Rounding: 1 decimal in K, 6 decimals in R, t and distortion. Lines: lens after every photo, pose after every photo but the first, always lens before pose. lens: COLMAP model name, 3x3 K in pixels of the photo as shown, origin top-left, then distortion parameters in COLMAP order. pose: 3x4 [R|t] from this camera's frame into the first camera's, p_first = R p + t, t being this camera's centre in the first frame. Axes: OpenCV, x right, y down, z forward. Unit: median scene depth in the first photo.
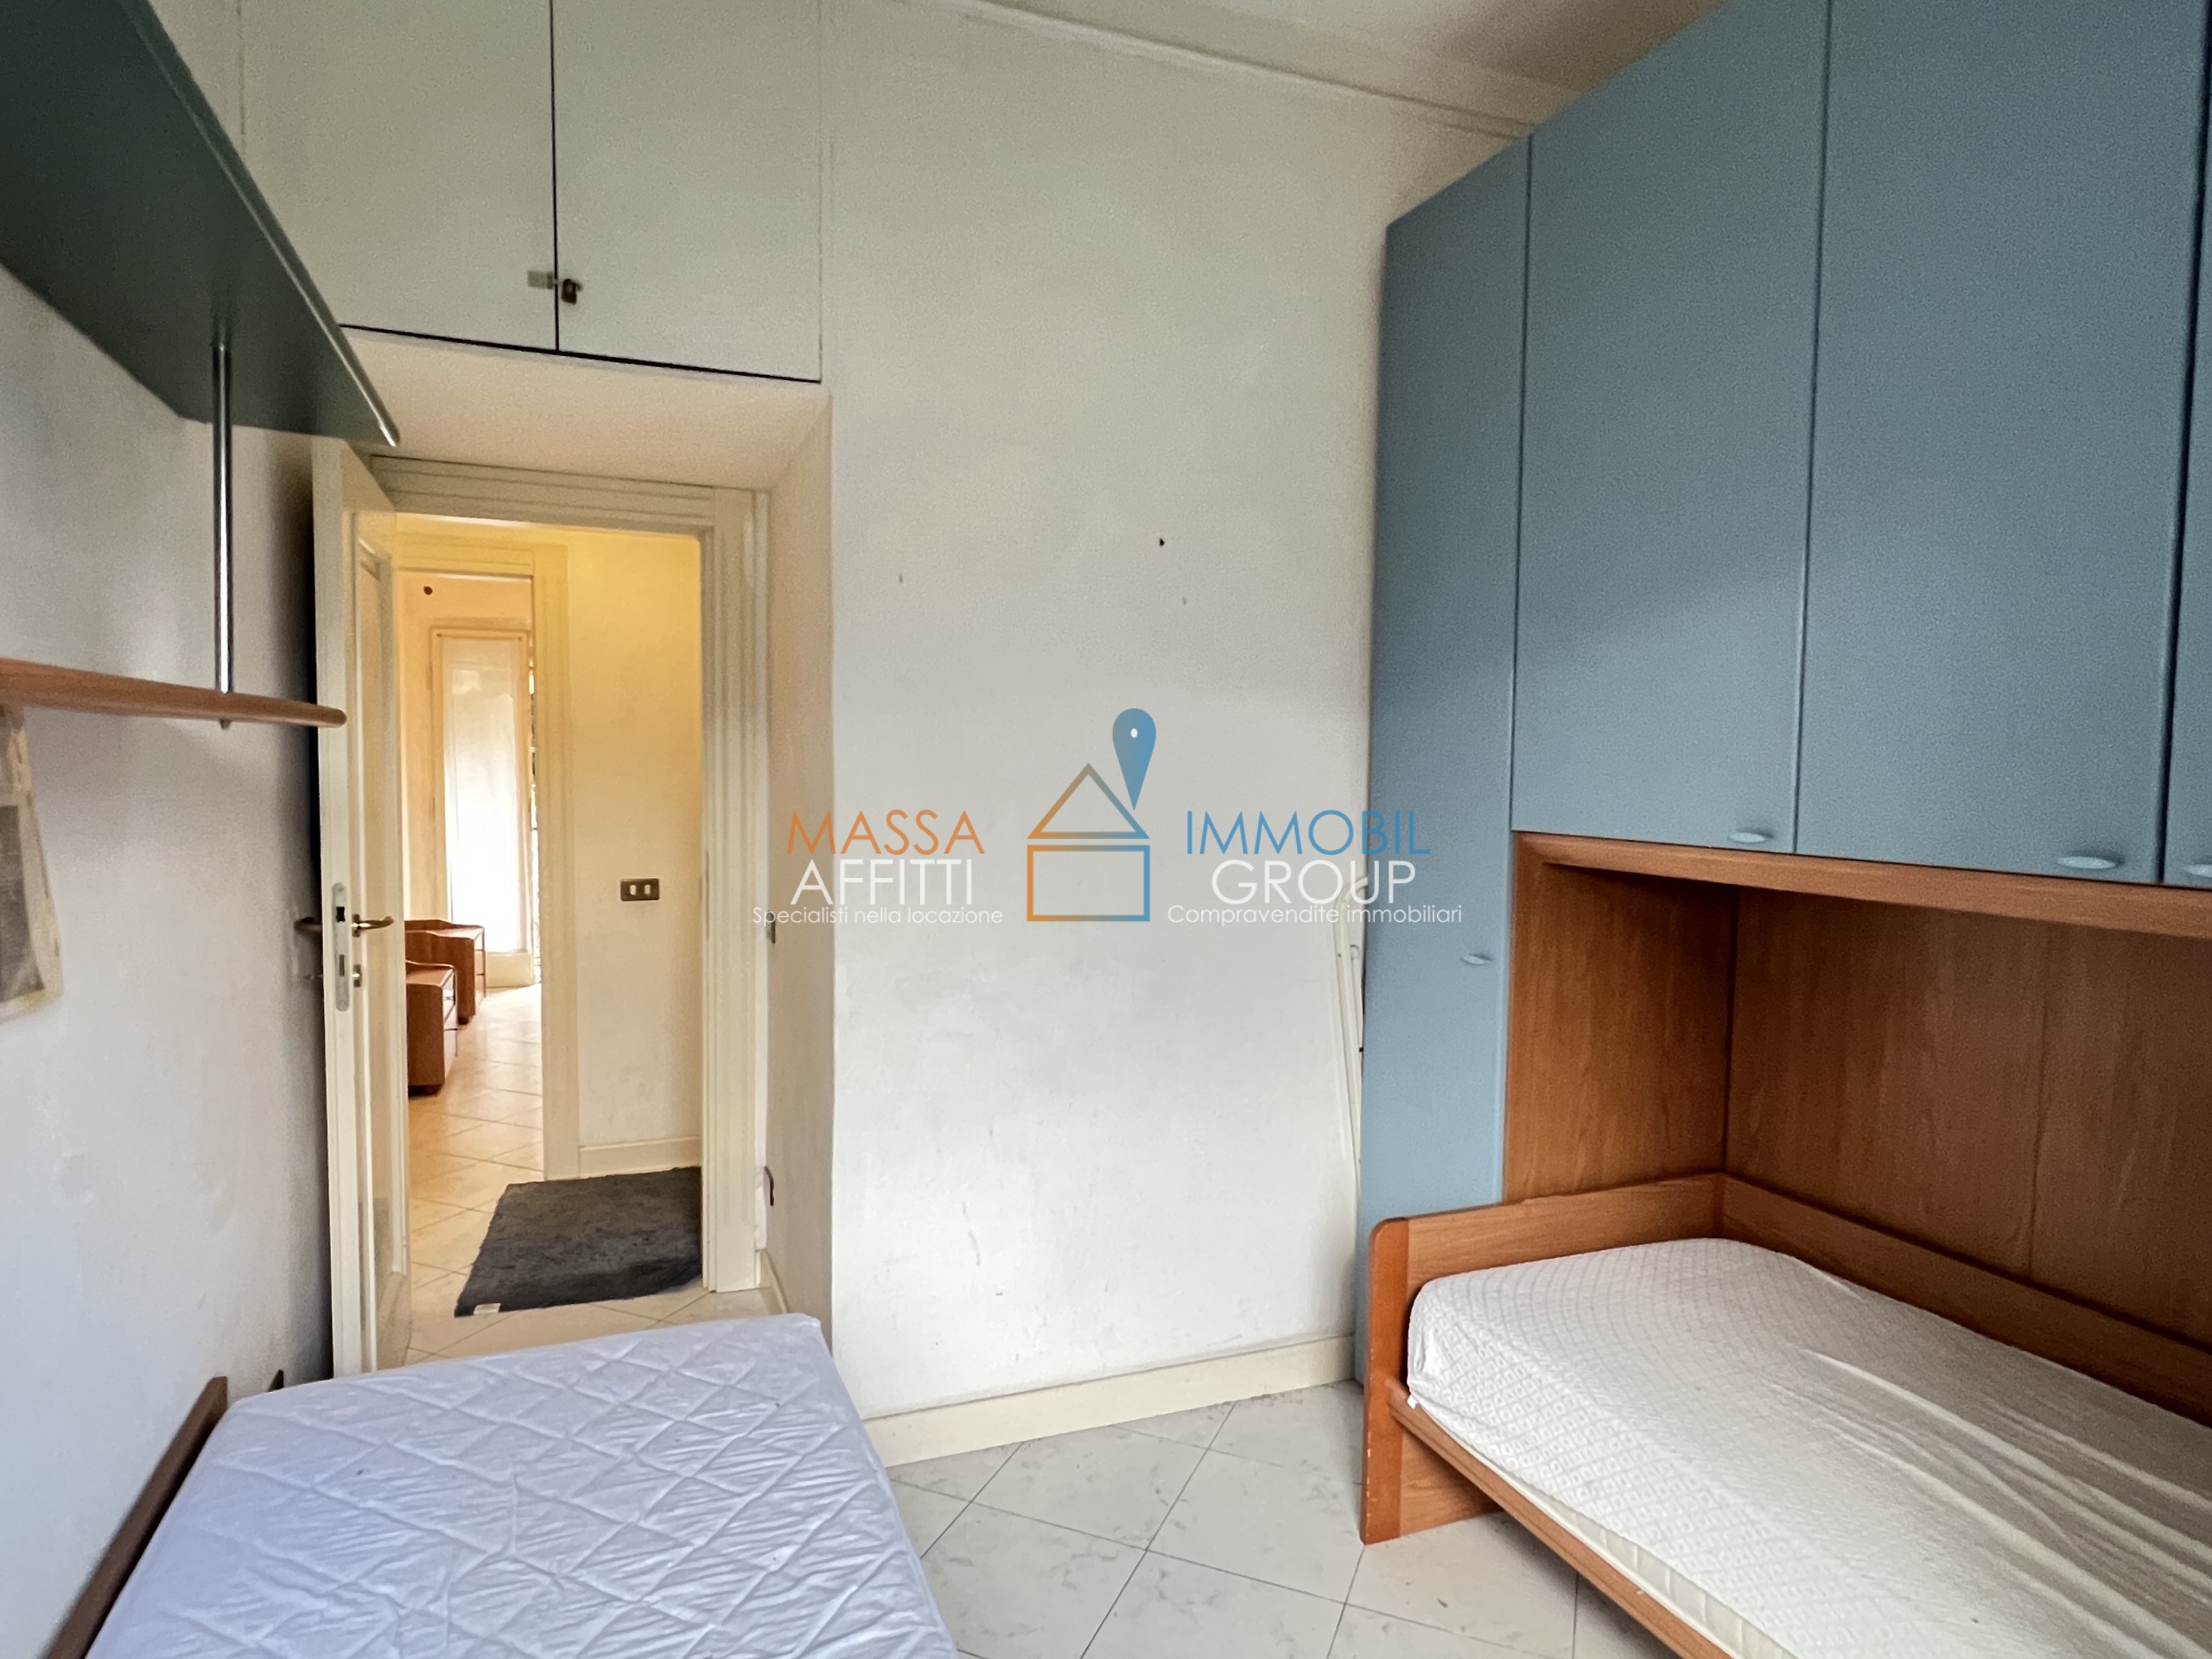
lens RADIAL K [[1240.5, 0, 1102.2], [0, 1240.5, 825.5], [0, 0, 1]] dist [0.000498, -0.001287]
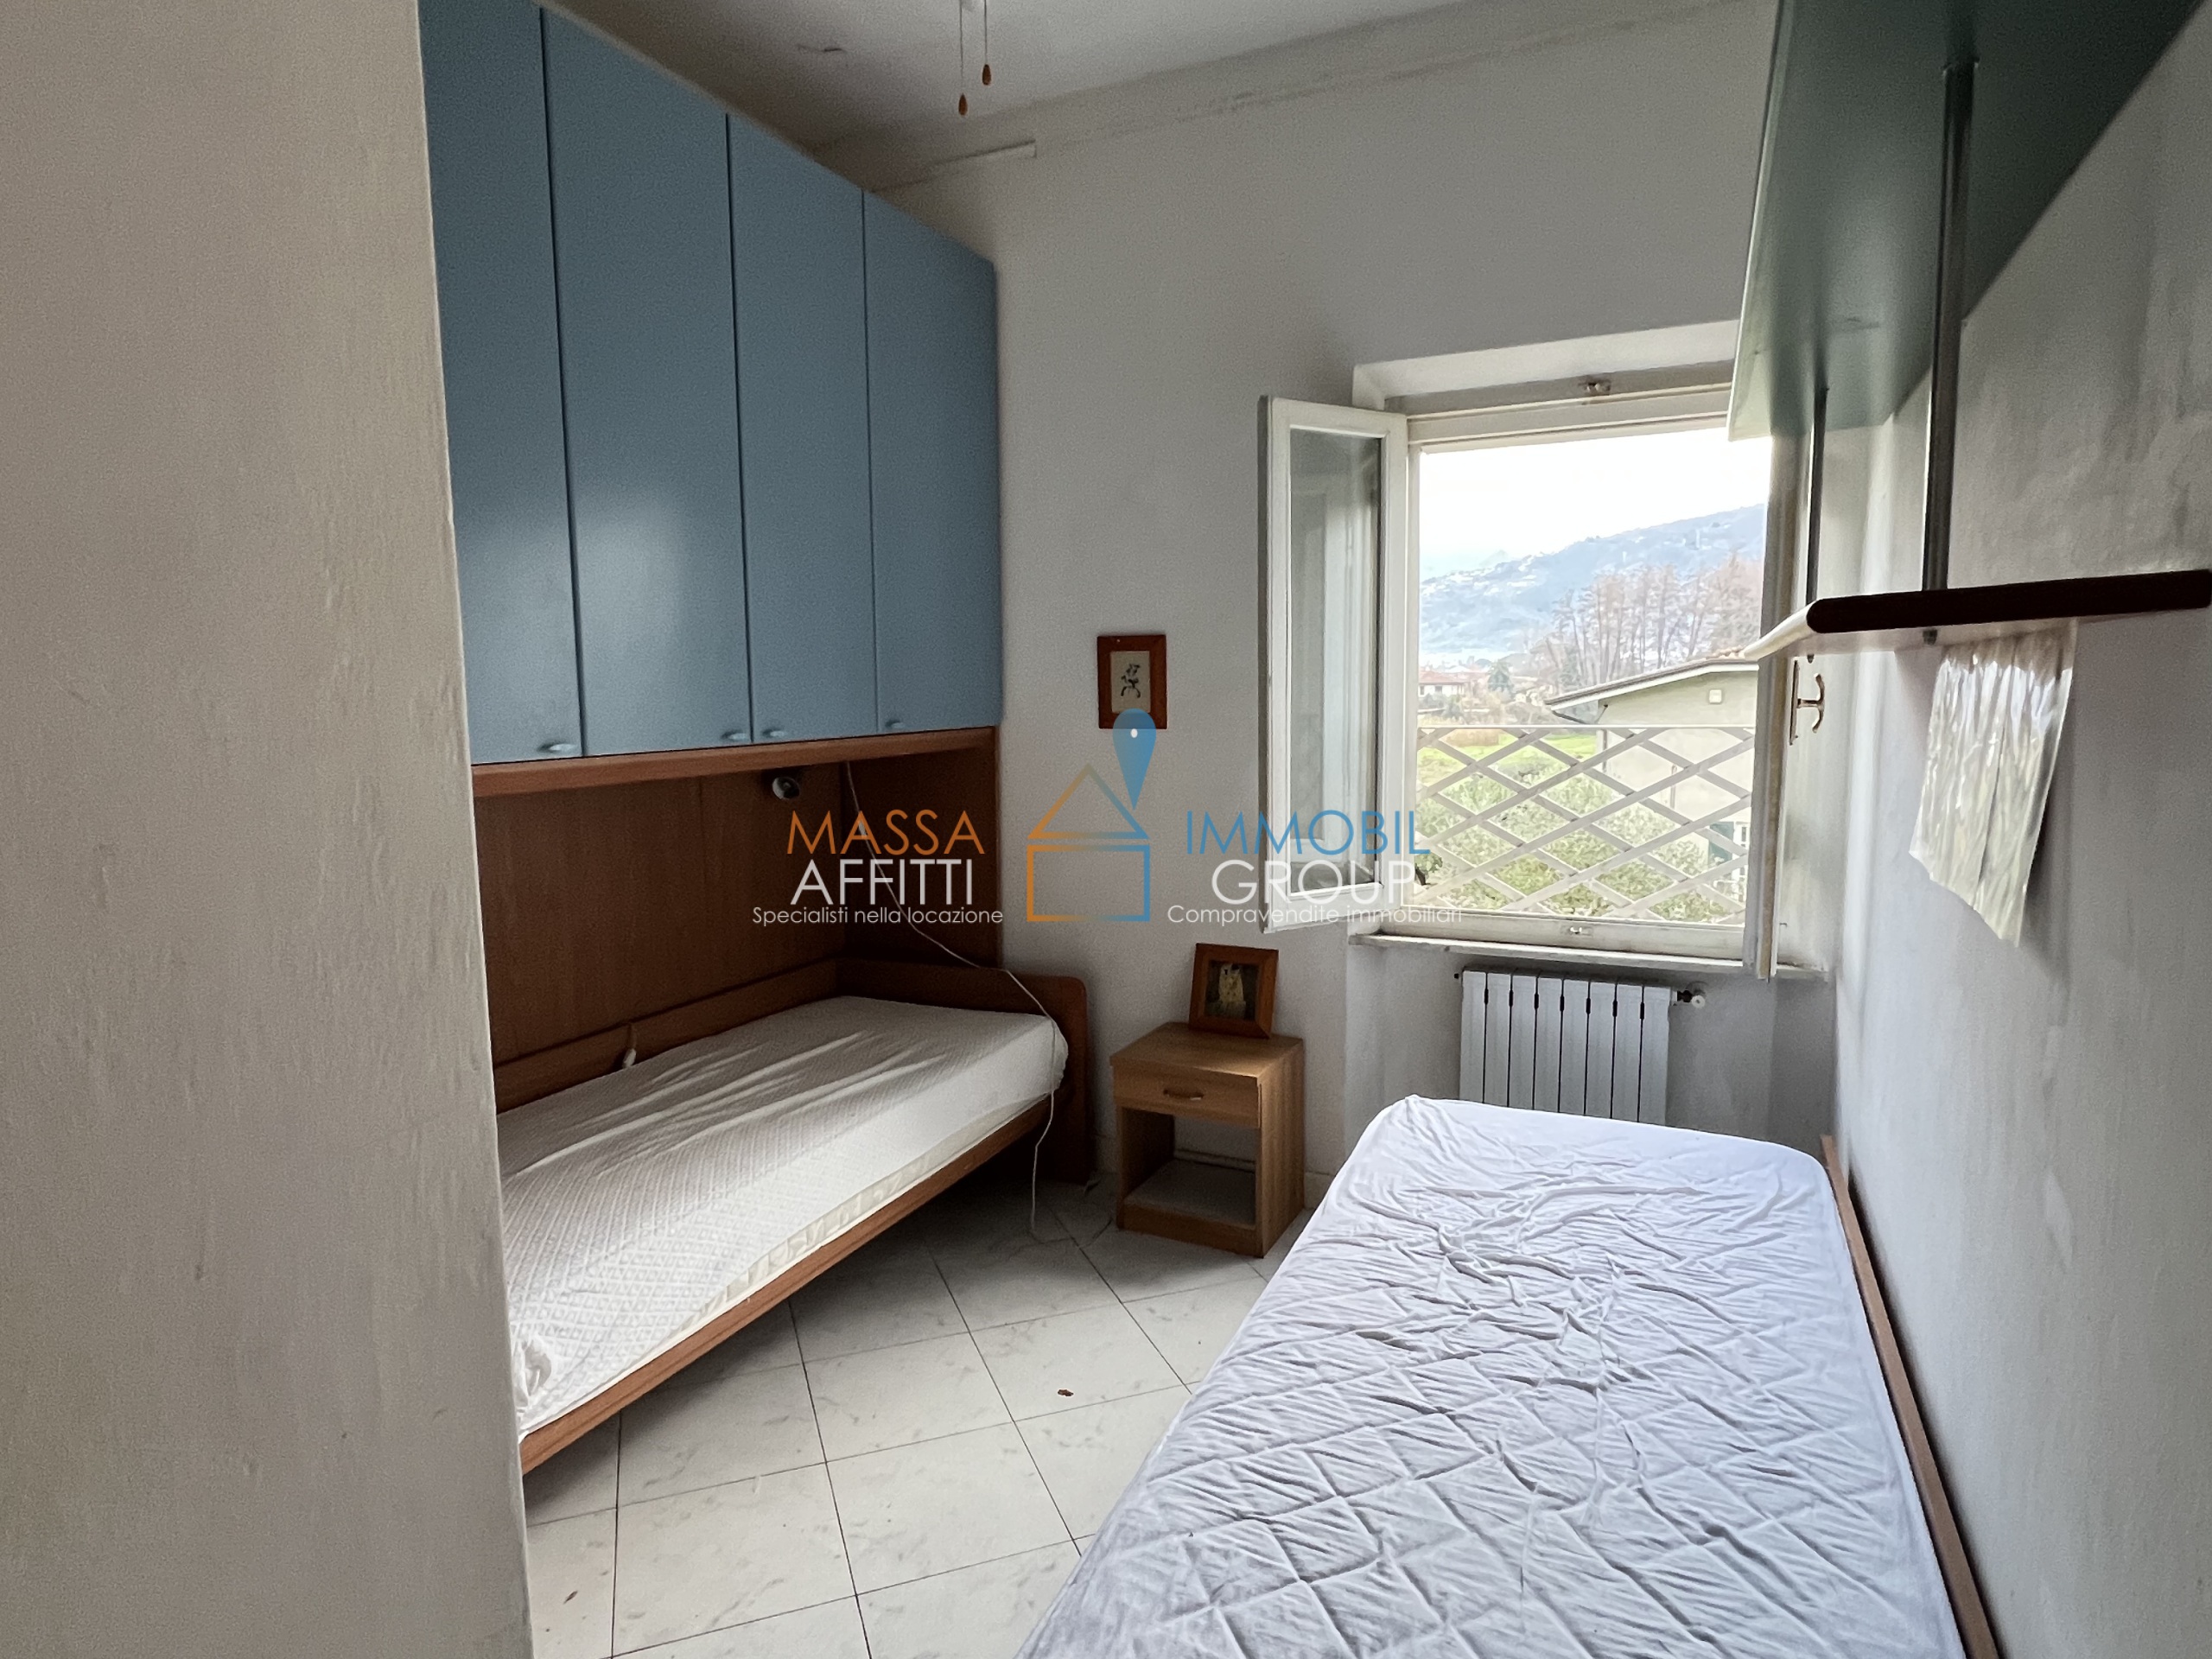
lens RADIAL K [[1240.5, 0, 1112.7], [0, 1240.5, 828.3], [0, 0, 1]] dist [0.000498, -0.001287]
pose [[-0.676546, -0.090814, 0.730779, -0.777319], [0.042372, 0.985922, 0.161749, -0.089547], [-0.735180, 0.140395, -0.663173, 1.541841]]
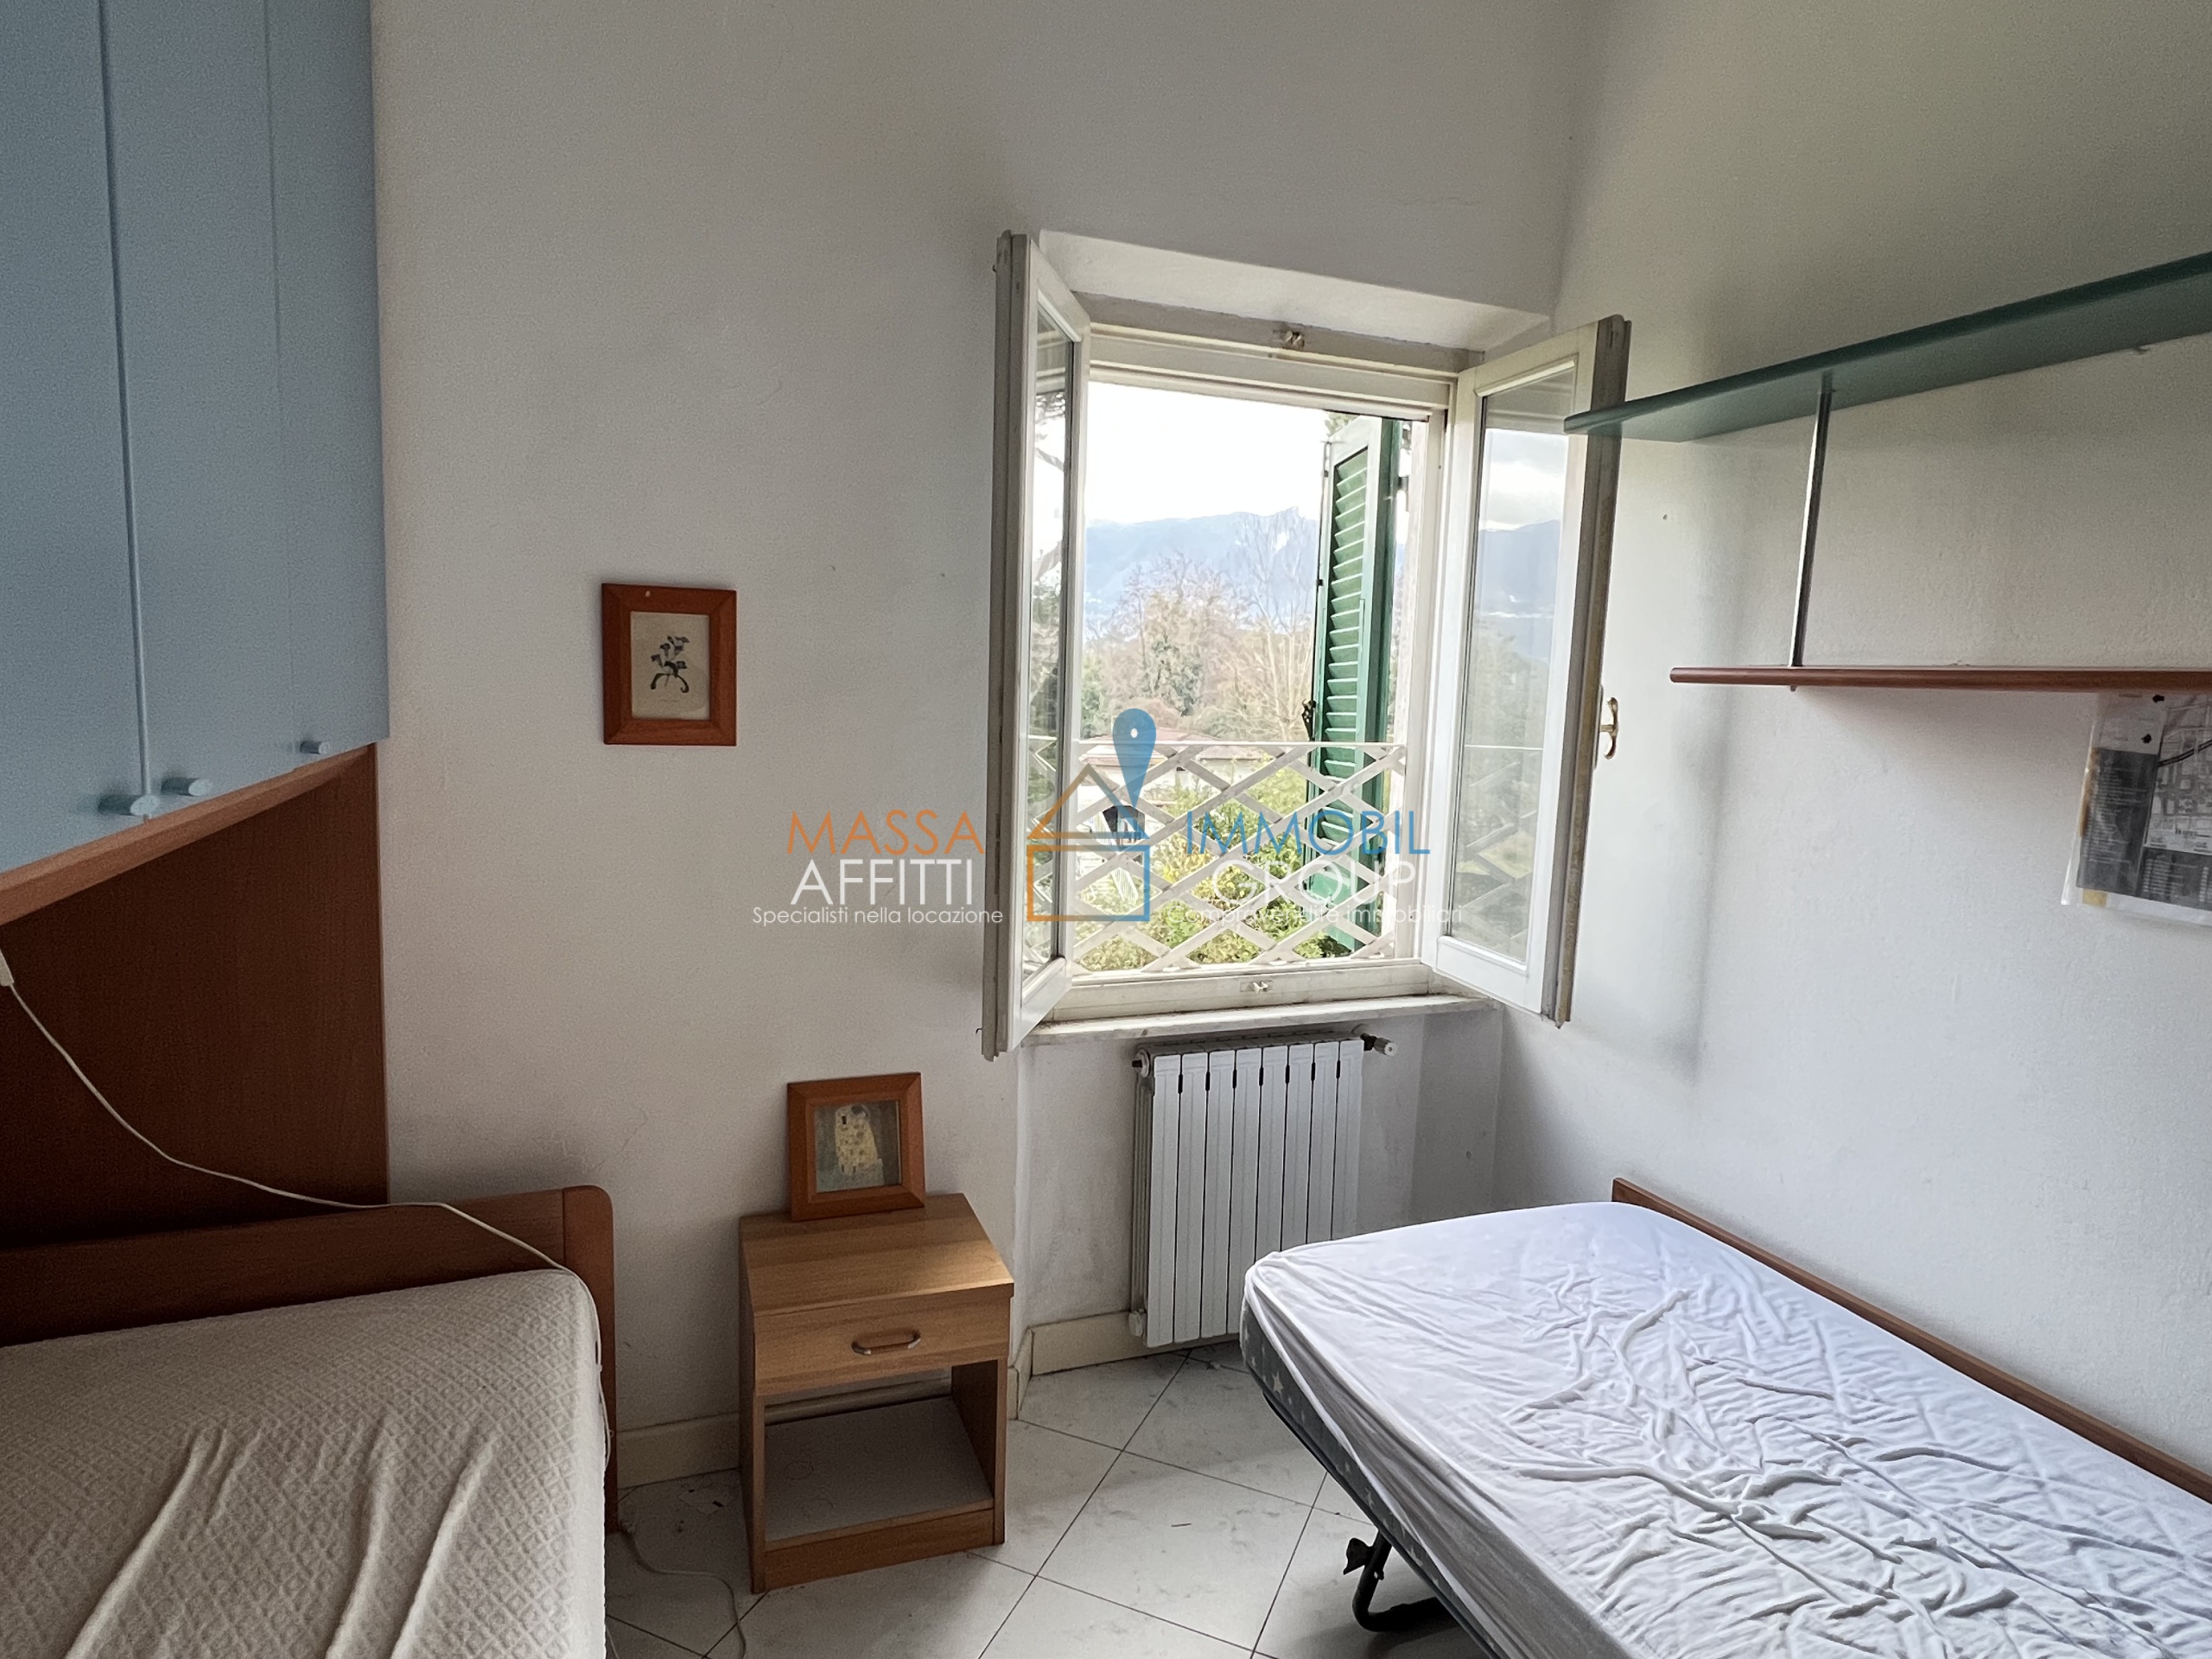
lens RADIAL K [[1240.5, 0, 1112.1], [0, 1240.5, 835.3], [0, 0, 1]] dist [0.000498, -0.001287]
pose [[-0.998720, -0.048368, 0.014765, 0.241630], [-0.044989, 0.983110, 0.177402, -0.066891], [-0.023096, 0.176511, -0.984028, 1.337436]]
